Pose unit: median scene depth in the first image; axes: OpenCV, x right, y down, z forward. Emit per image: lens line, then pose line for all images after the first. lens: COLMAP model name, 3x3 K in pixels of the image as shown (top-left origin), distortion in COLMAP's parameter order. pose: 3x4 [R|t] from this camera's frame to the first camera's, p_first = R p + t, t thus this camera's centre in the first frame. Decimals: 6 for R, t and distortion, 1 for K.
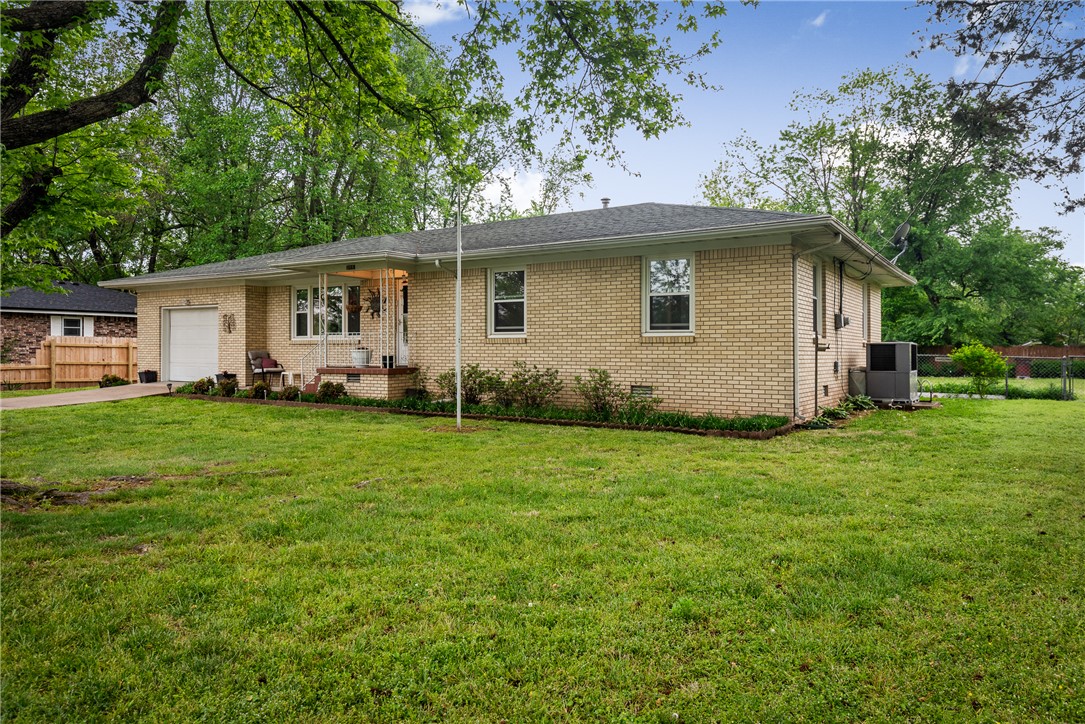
lens RADIAL K [[755.4, 0, 542.2], [0, 755.4, 357.3], [0, 0, 1]] dist [0.009126, 0.000993]
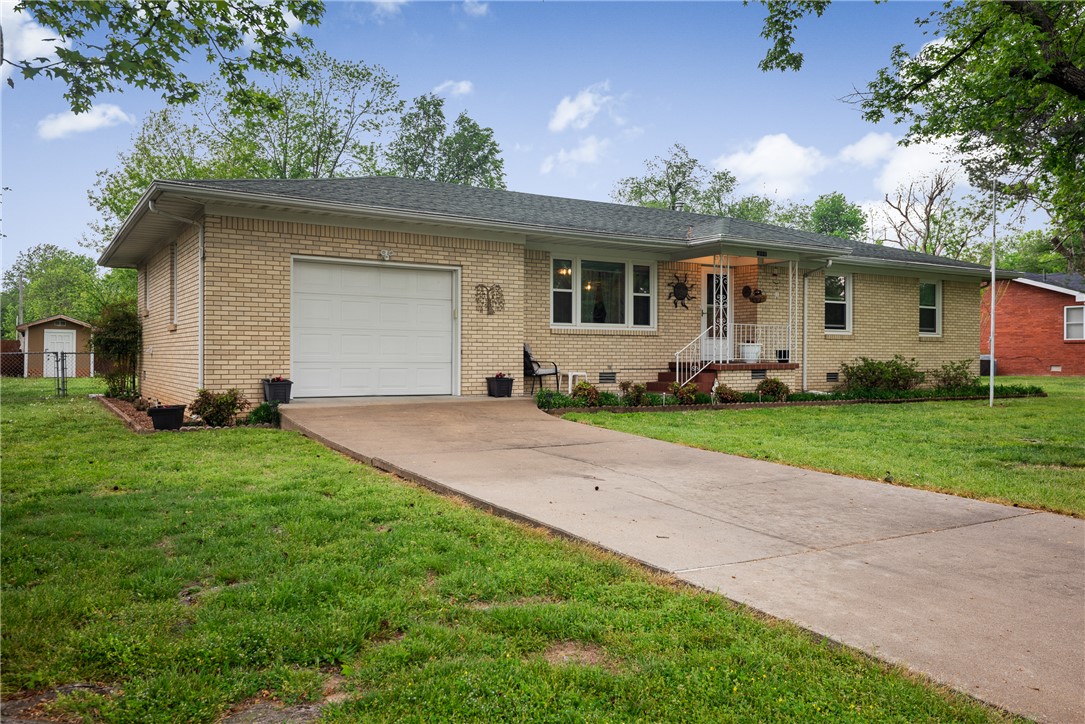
lens RADIAL K [[836.1, 0, 545.3], [0, 836.1, 363.0], [0, 0, 1]] dist [0.007736, 0.001756]
pose [[0.417119, -0.014696, 0.908733, -1.290102], [-0.001889, 0.999853, 0.017037, -0.003090], [-0.908850, -0.008823, 0.417030, 0.815508]]
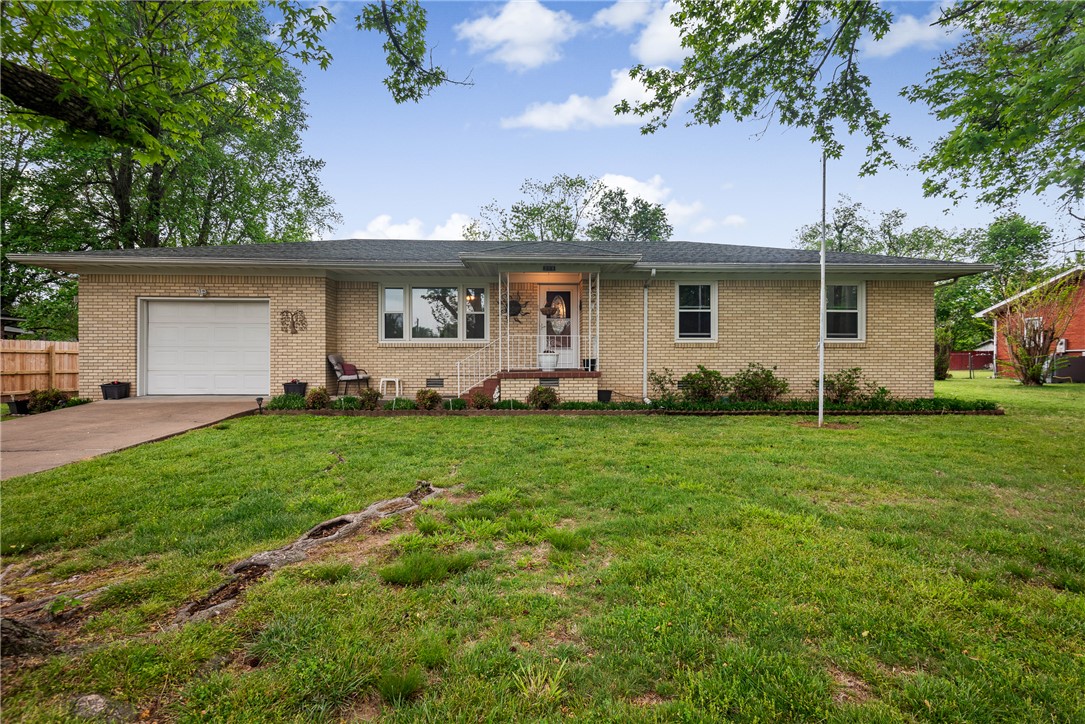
lens RADIAL K [[499.0, 0, 540.3], [0, 499.0, 359.7], [0, 0, 1]] dist [0.024698, -0.000614]
pose [[0.810542, -0.009522, 0.585604, -0.640337], [0.006356, 0.999952, 0.007461, -0.006570], [-0.585646, -0.002325, 0.810563, 0.486307]]
